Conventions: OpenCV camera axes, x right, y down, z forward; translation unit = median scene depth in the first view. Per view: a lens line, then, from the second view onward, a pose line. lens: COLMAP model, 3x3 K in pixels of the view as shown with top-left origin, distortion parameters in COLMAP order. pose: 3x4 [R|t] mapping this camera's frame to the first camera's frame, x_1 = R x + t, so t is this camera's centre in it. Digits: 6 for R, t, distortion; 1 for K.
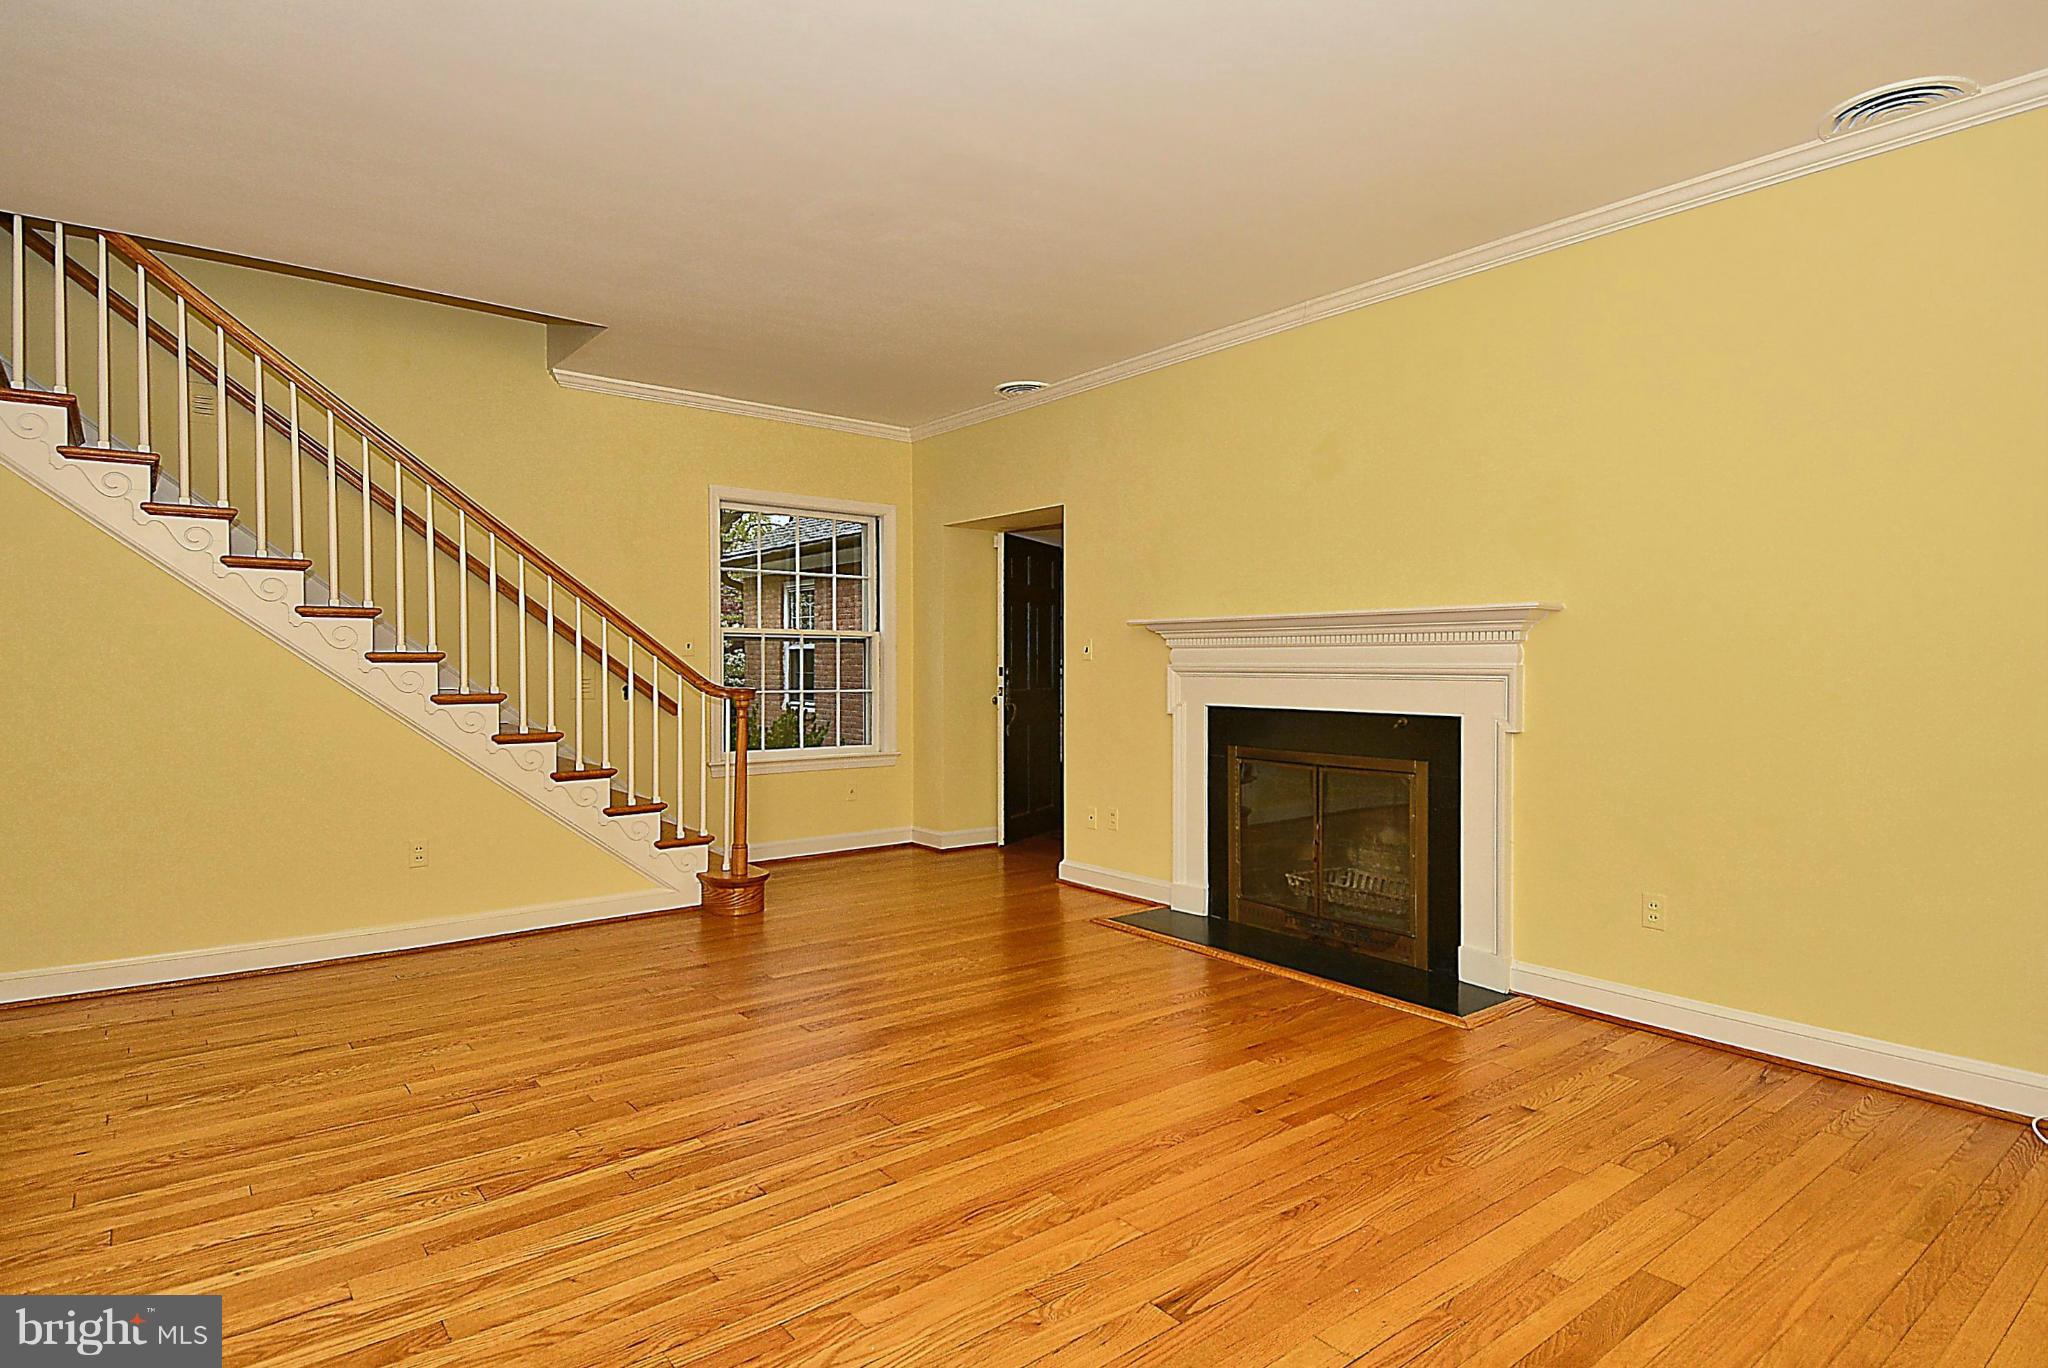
lens RADIAL K [[1097.3, 0, 1033.3], [0, 1097.3, 682.8], [0, 0, 1]] dist [0.065125, -0.065067]
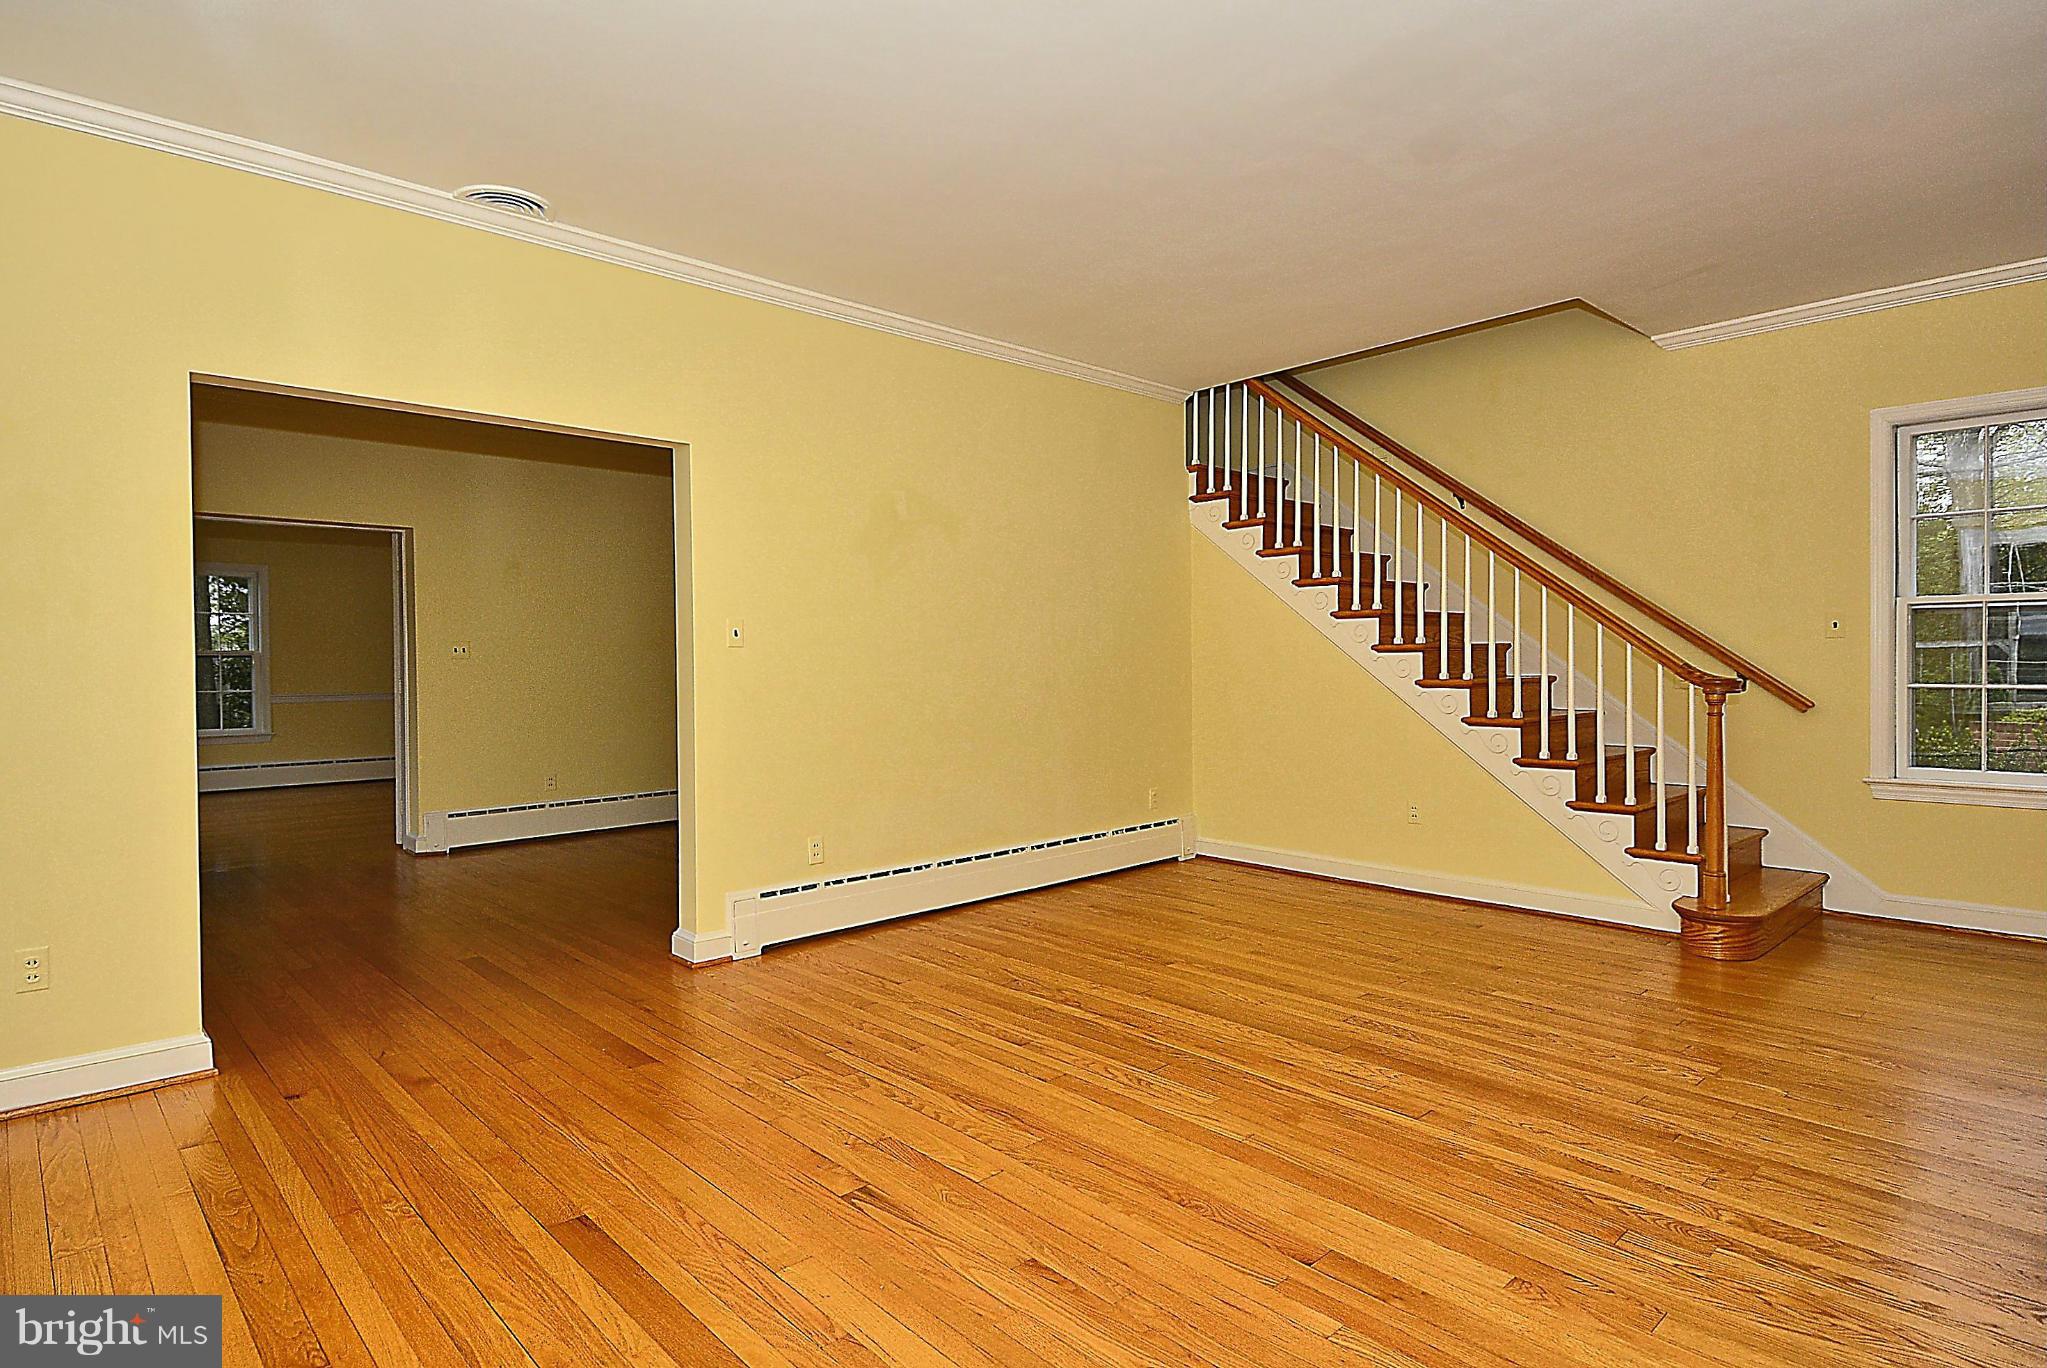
lens RADIAL K [[1096.8, 0, 1032.8], [0, 1096.8, 682.8], [0, 0, 1]] dist [0.065125, -0.065067]
pose [[0.070863, 0.023943, -0.997199, 0.909336], [-0.010432, 0.999675, 0.023262, -0.016883], [0.997431, 0.008754, 0.071090, 0.748650]]
